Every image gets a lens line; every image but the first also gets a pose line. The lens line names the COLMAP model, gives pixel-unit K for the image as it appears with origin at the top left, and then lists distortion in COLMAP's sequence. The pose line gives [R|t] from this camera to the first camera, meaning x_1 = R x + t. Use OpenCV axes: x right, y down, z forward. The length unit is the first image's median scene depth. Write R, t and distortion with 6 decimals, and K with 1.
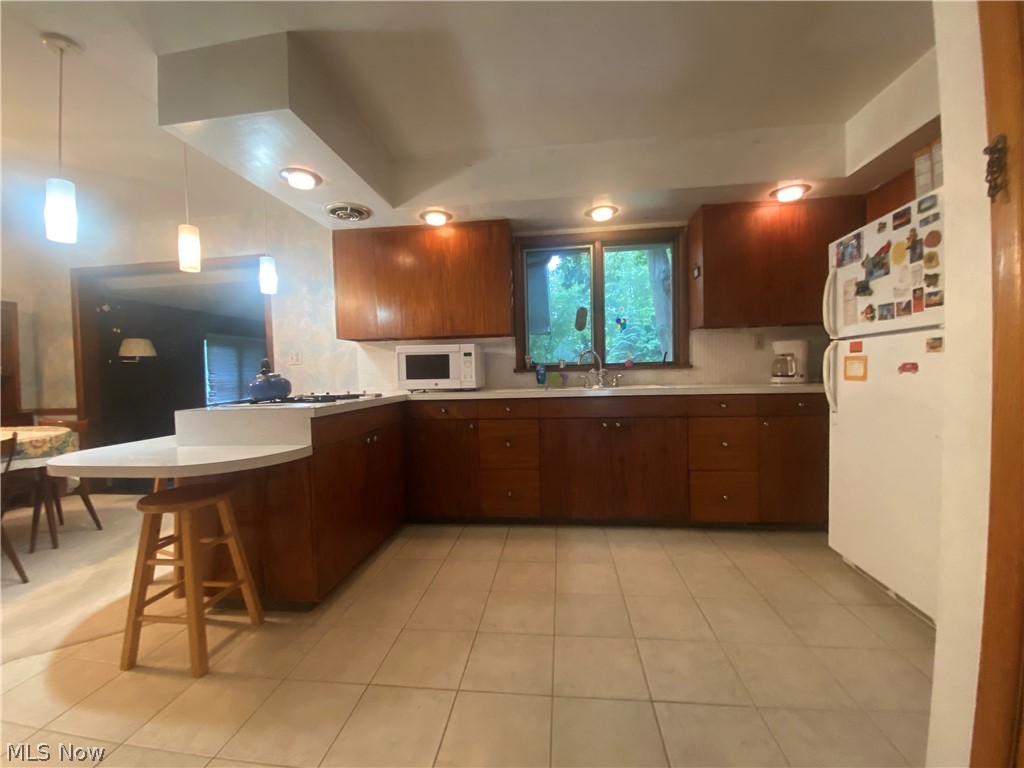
lens RADIAL K [[409.9, 0, 513.1], [0, 409.9, 385.2], [0, 0, 1]] dist [0.001503, -0.013759]
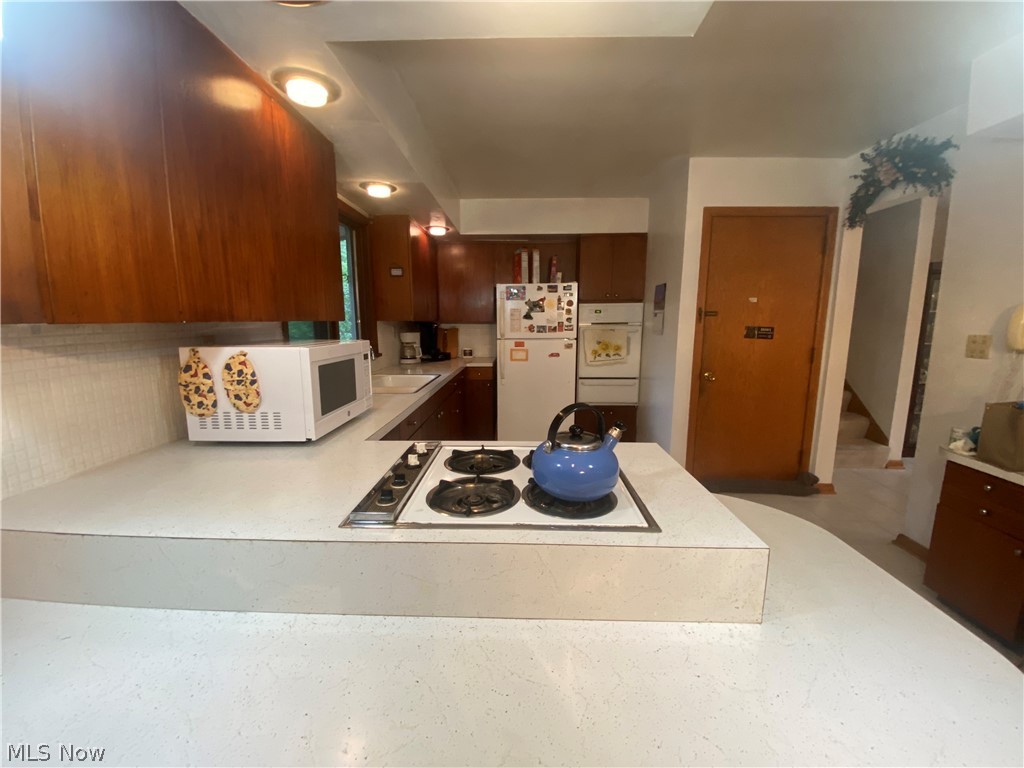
lens RADIAL K [[409.9, 0, 513.1], [0, 409.9, 385.2], [0, 0, 1]] dist [0.001503, -0.013759]
pose [[-0.105507, -0.138768, 0.984689, -1.215646], [0.034005, 0.989133, 0.143038, -0.196618], [-0.993837, 0.048576, -0.099642, 1.338759]]
